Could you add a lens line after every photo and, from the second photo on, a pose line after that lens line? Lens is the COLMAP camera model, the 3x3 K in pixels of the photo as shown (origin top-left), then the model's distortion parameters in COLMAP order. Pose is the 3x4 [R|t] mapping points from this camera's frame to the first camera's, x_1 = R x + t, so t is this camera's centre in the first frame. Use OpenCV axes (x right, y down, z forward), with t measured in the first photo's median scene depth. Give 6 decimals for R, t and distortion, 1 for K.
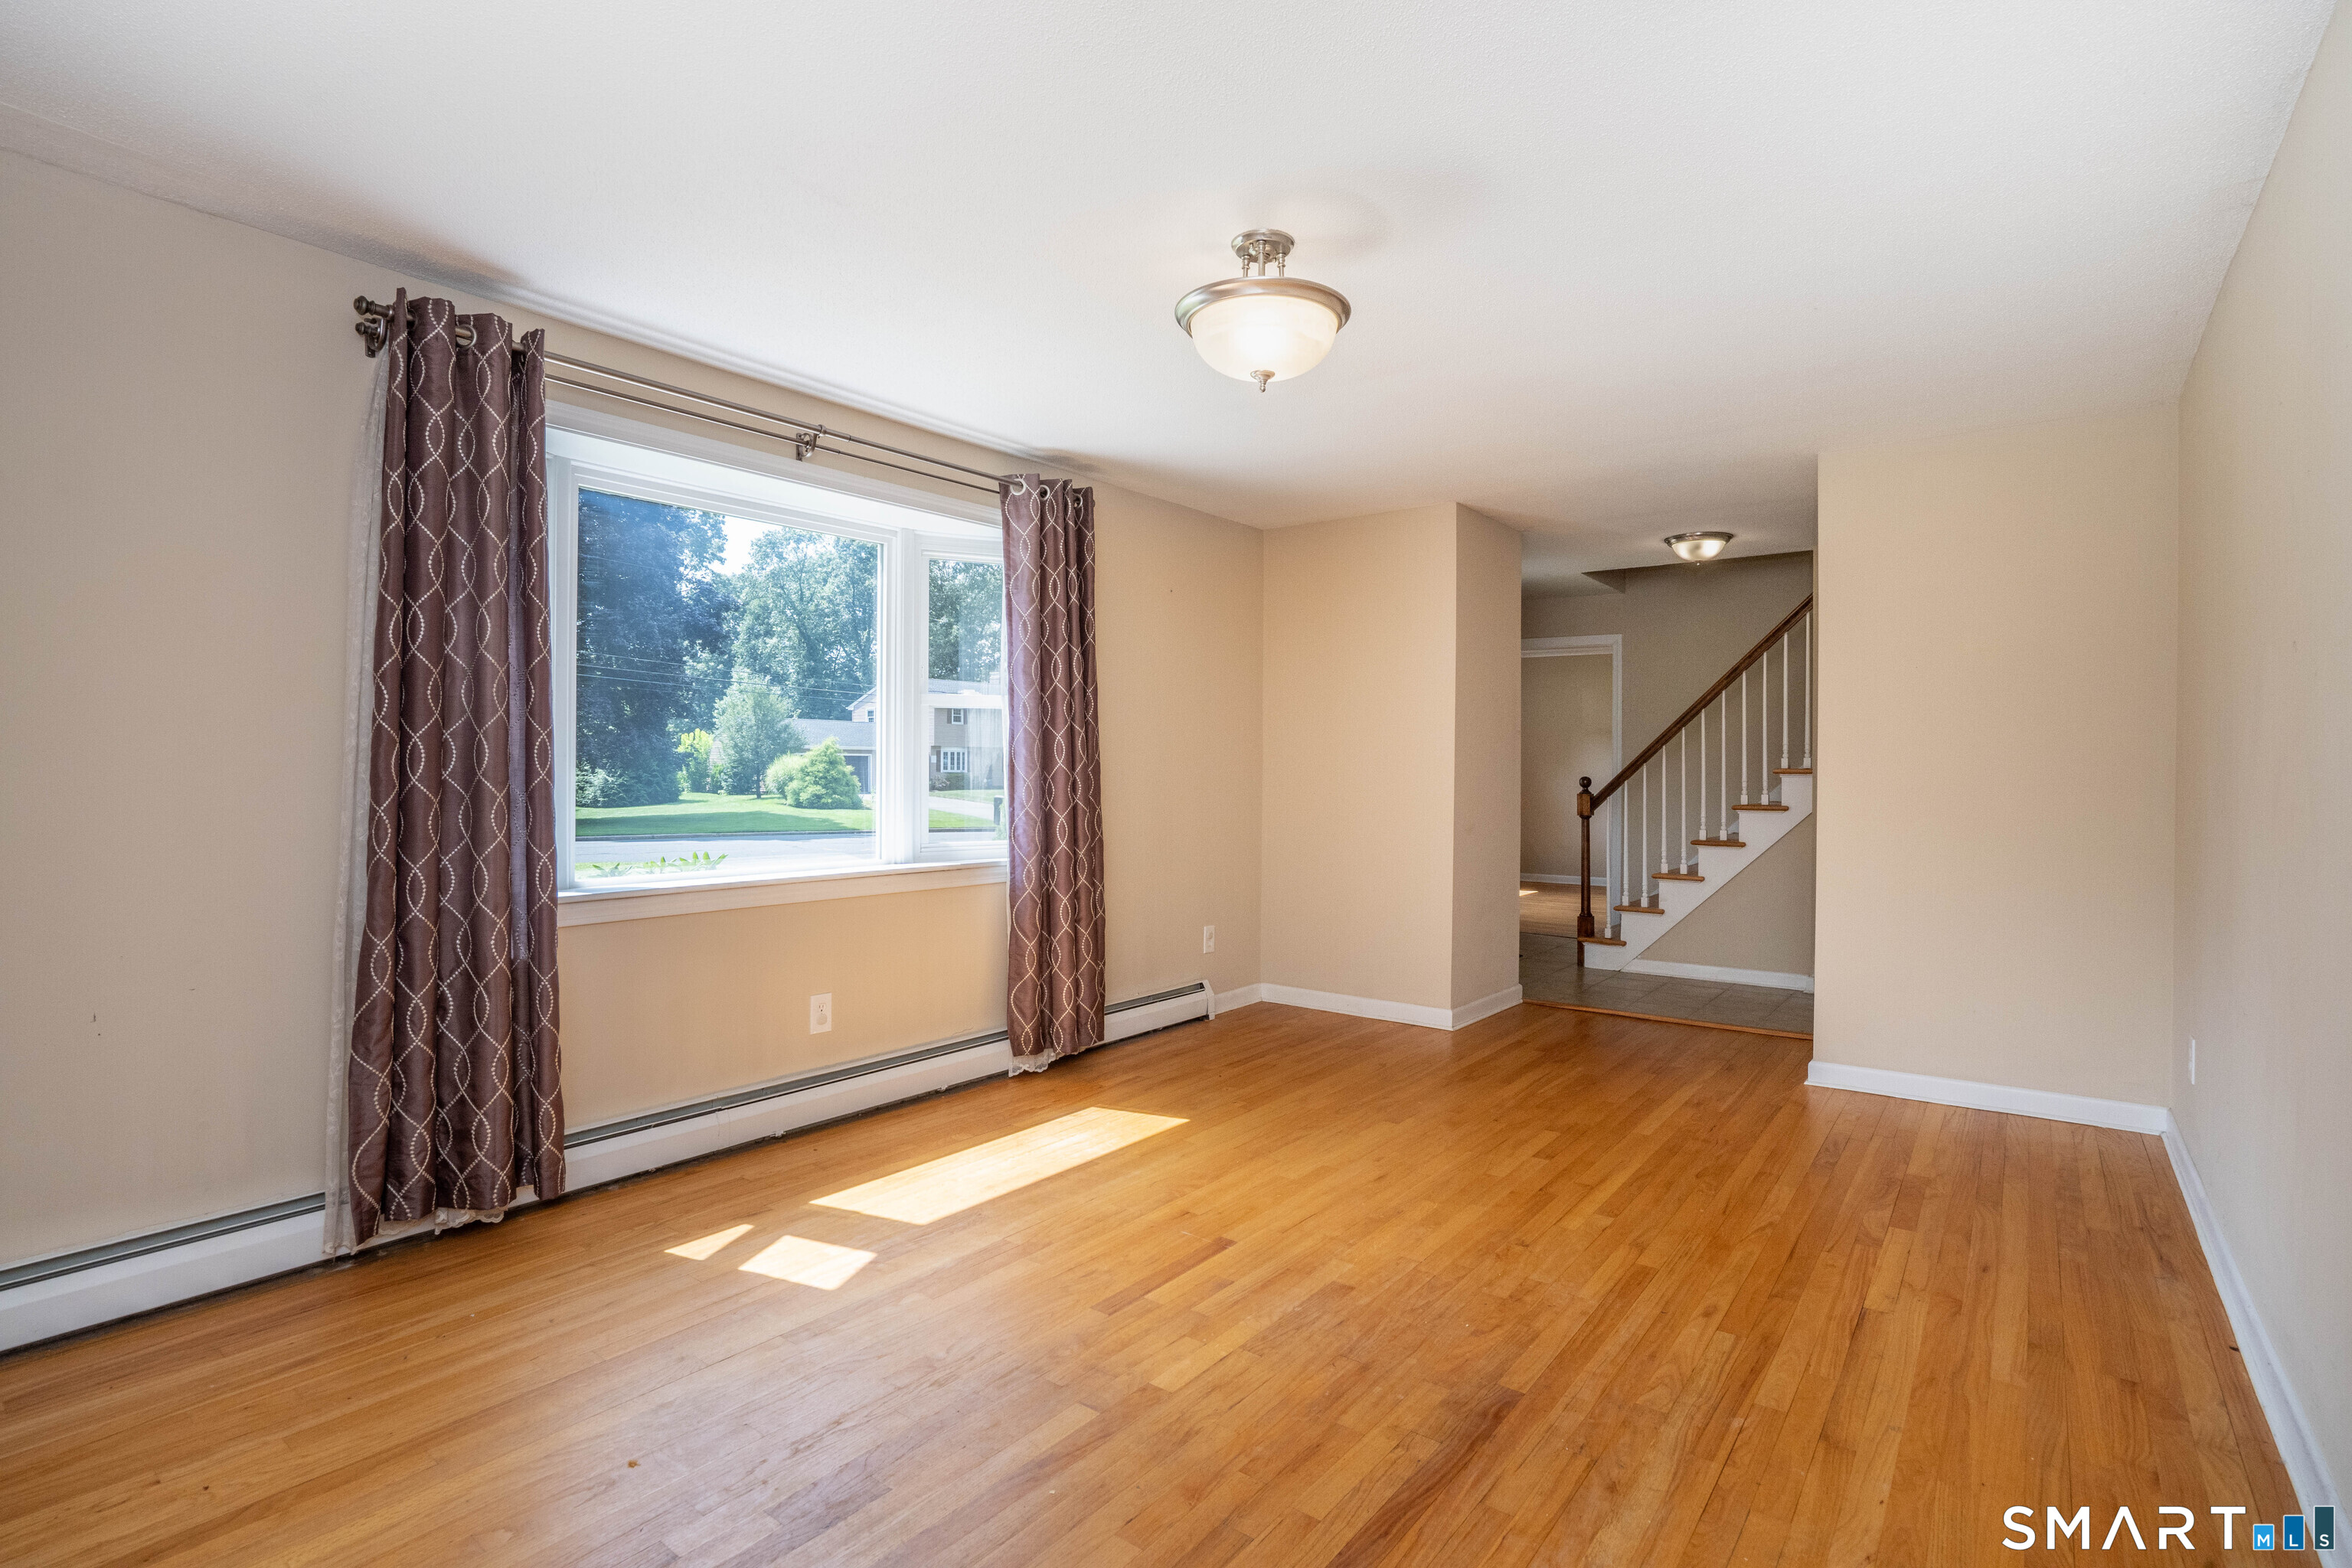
lens RADIAL K [[1126.6, 0, 1154.9], [0, 1126.6, 776.3], [0, 0, 1]] dist [-0.047007, 0.003112]
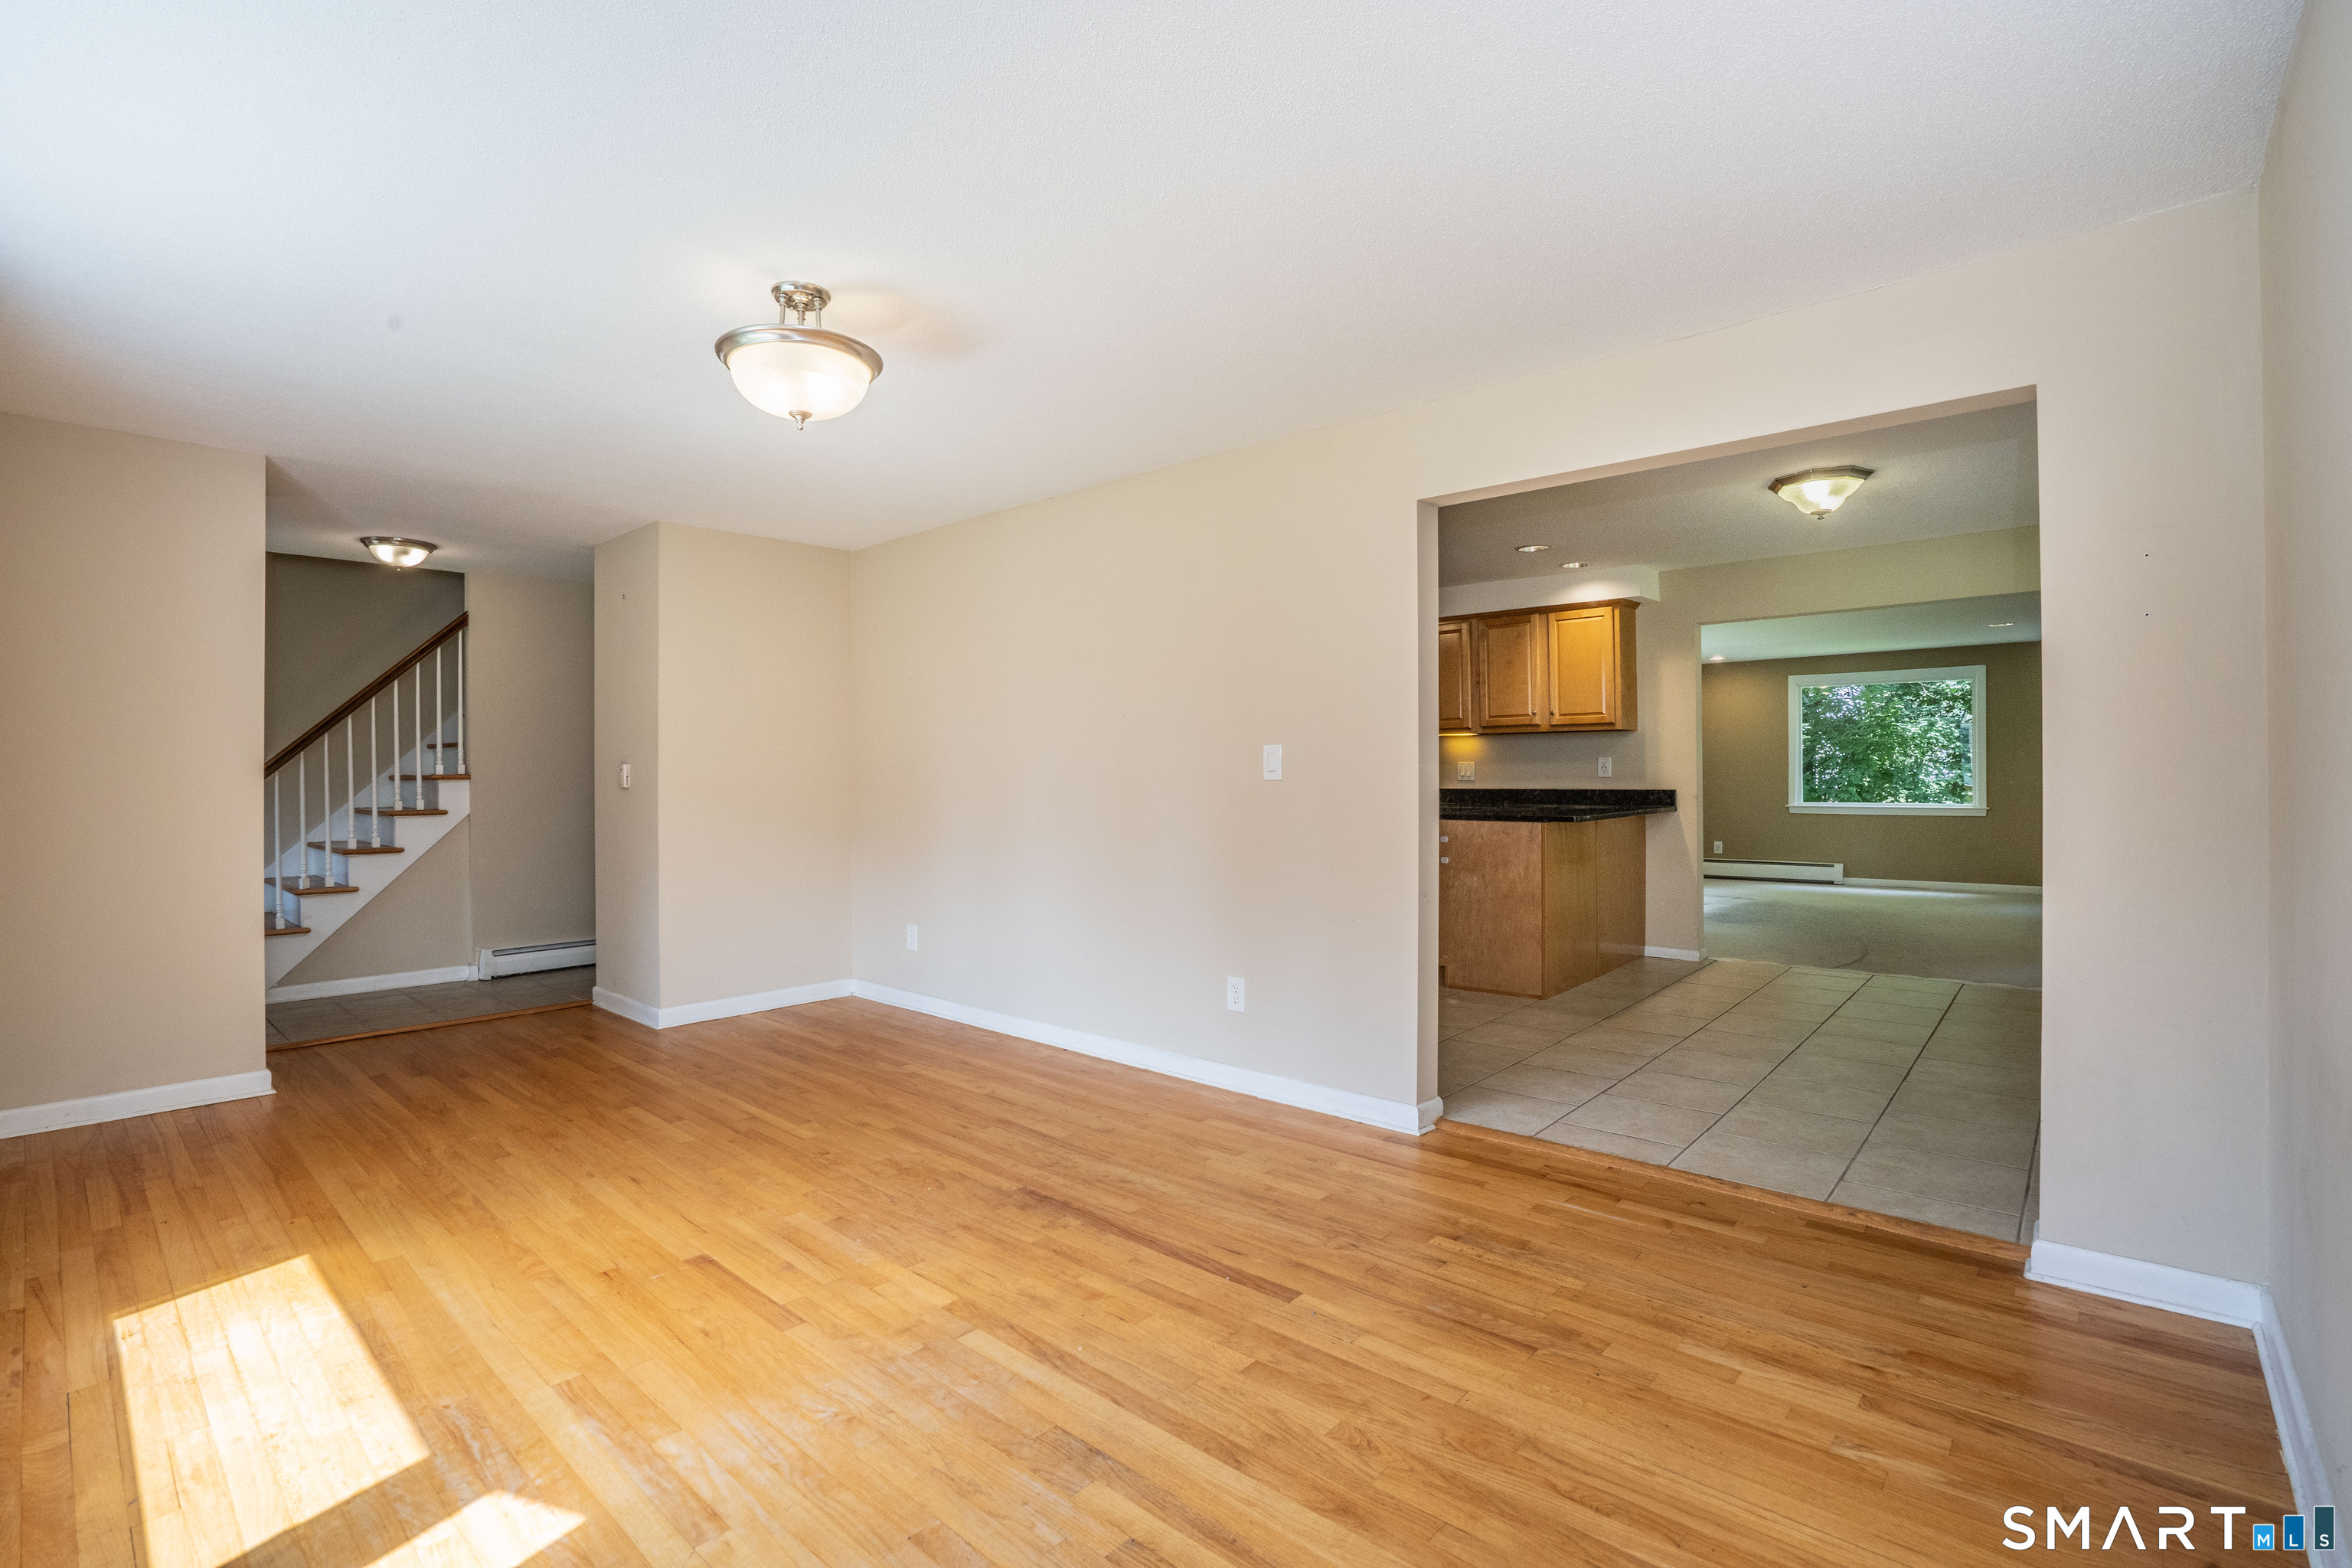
lens RADIAL K [[1067.3, 0, 1175.1], [0, 1067.3, 774.7], [0, 0, 1]] dist [-0.046916, 0.006149]
pose [[0.060852, -0.005622, 0.998131, -0.796837], [0.011922, 0.999917, 0.004905, -0.008088], [-0.998076, 0.011601, 0.060914, 0.503689]]
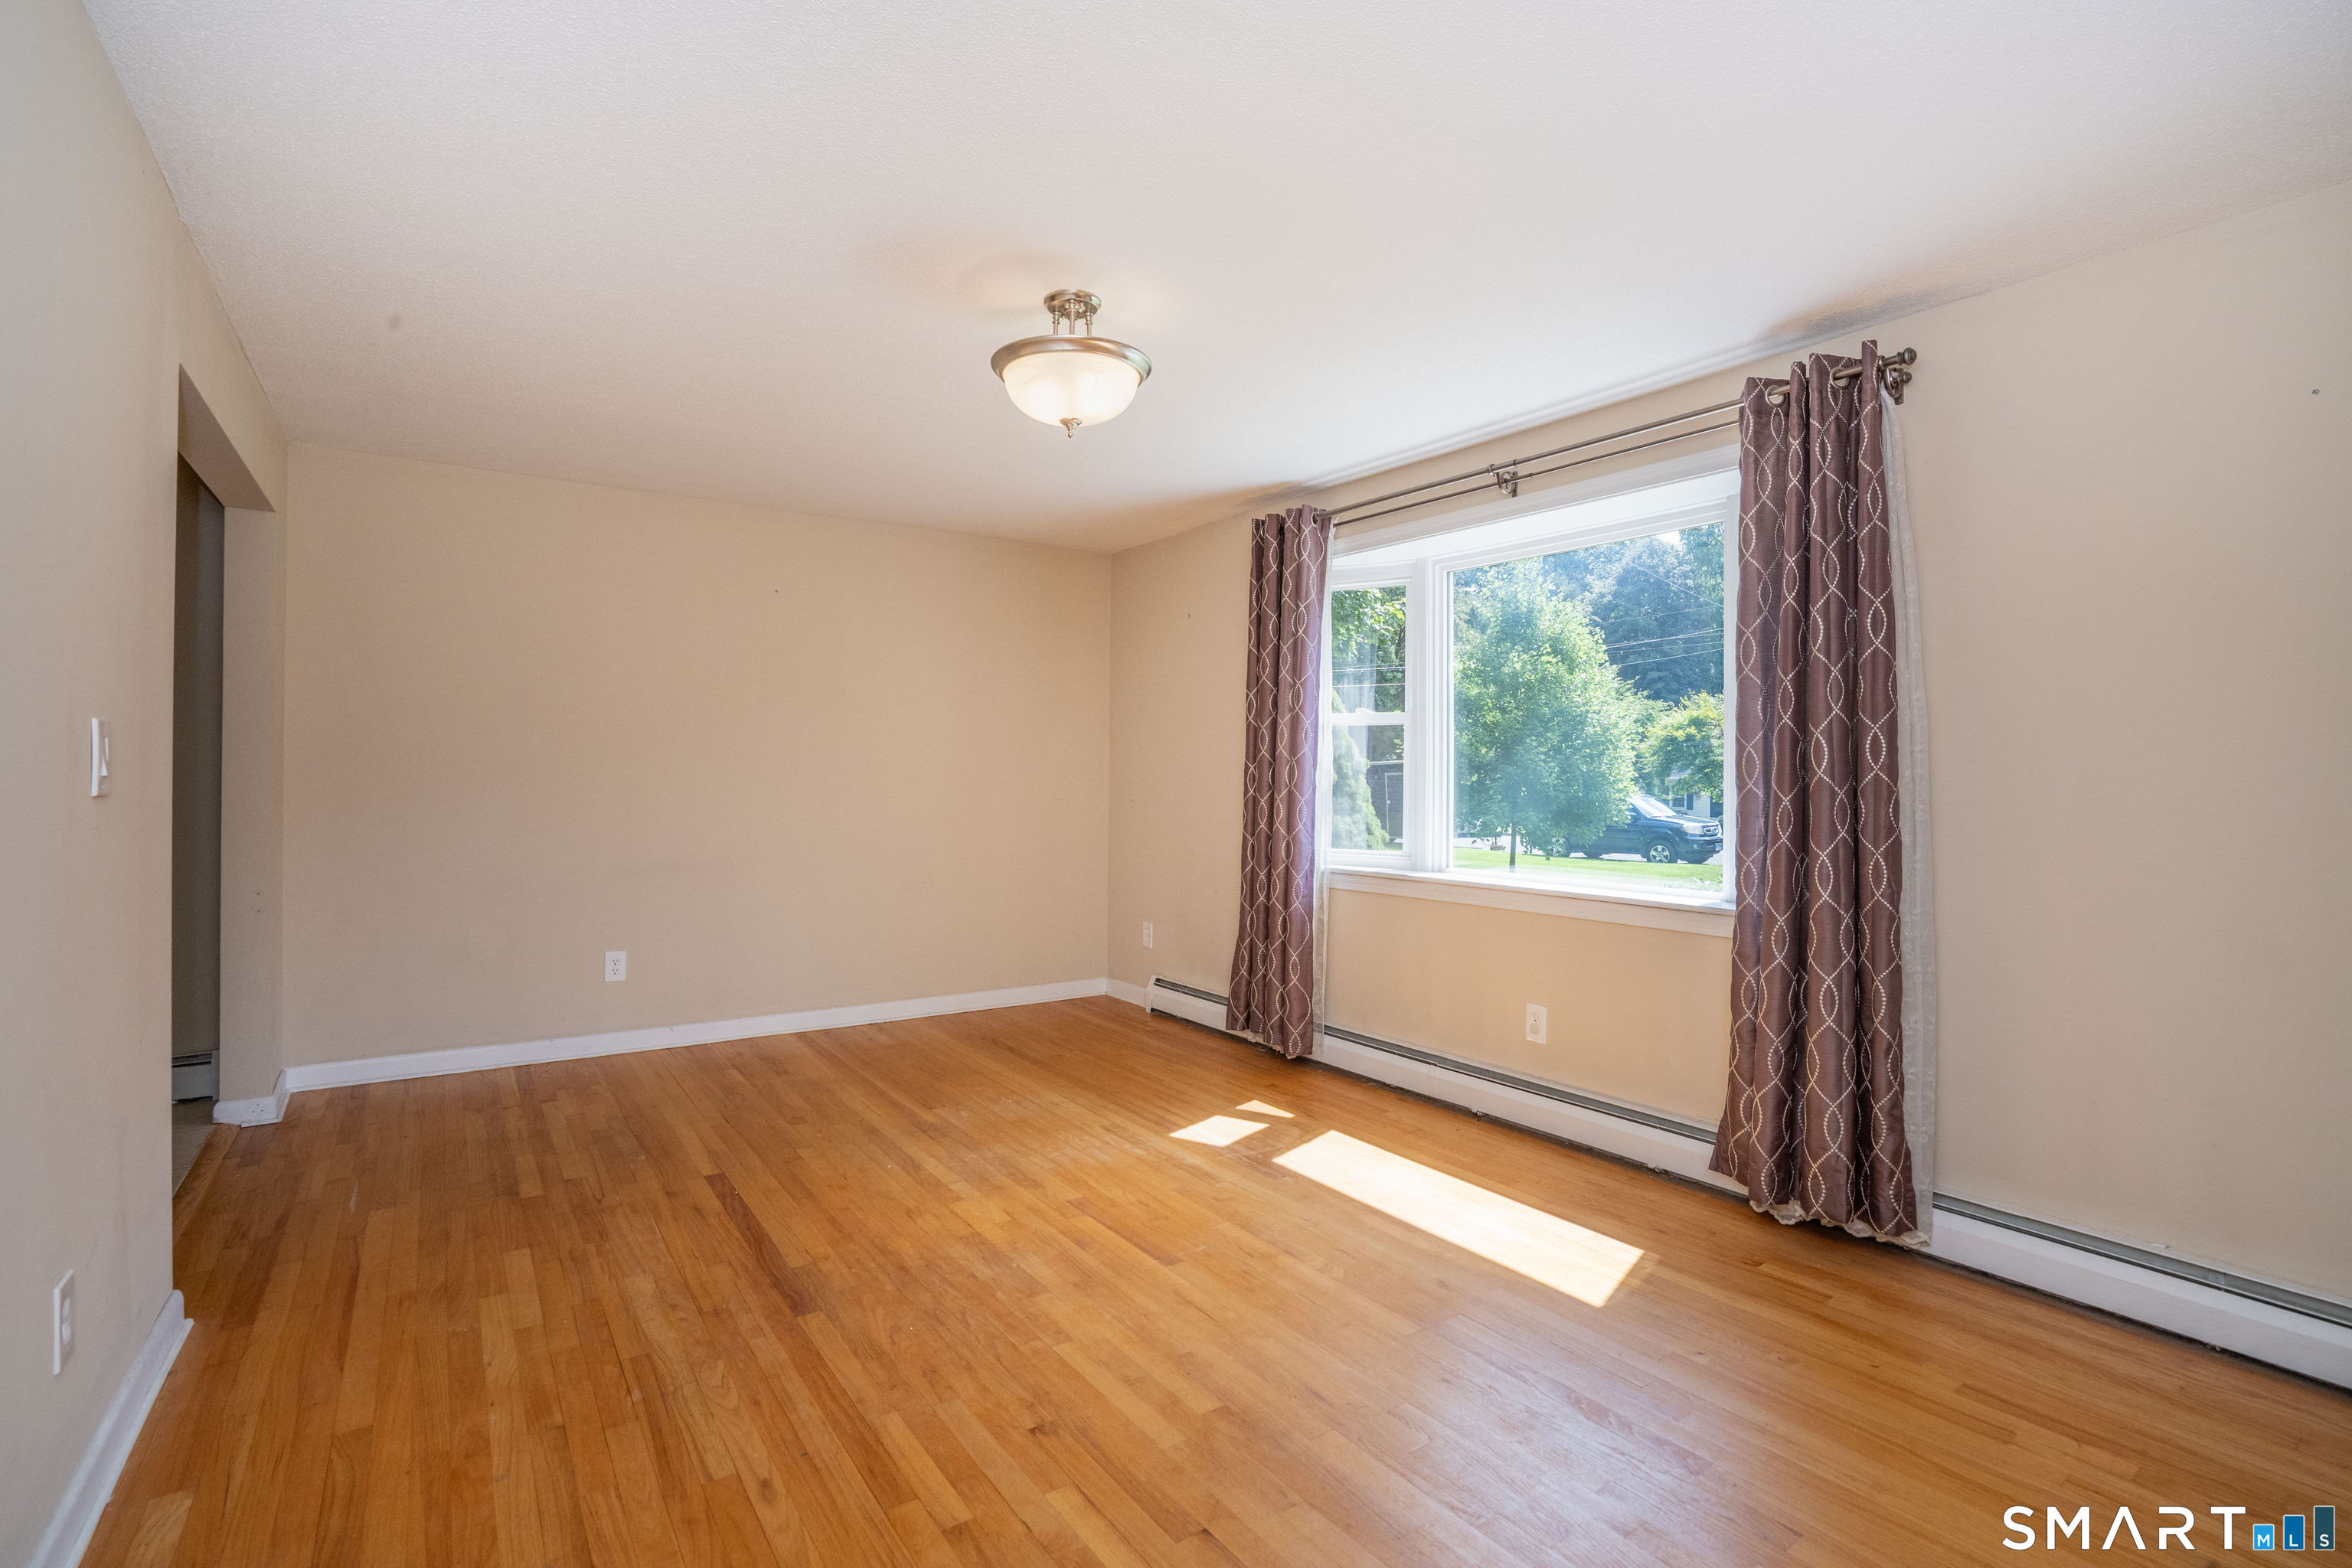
lens RADIAL K [[1067.3, 0, 1168.5], [0, 1067.3, 761.8], [0, 0, 1]] dist [-0.046916, 0.006149]
pose [[-0.288467, -0.018113, -0.957318, 0.932021], [-0.012720, 0.999805, -0.015084, -0.010356], [0.957405, 0.007826, -0.288641, 1.221071]]
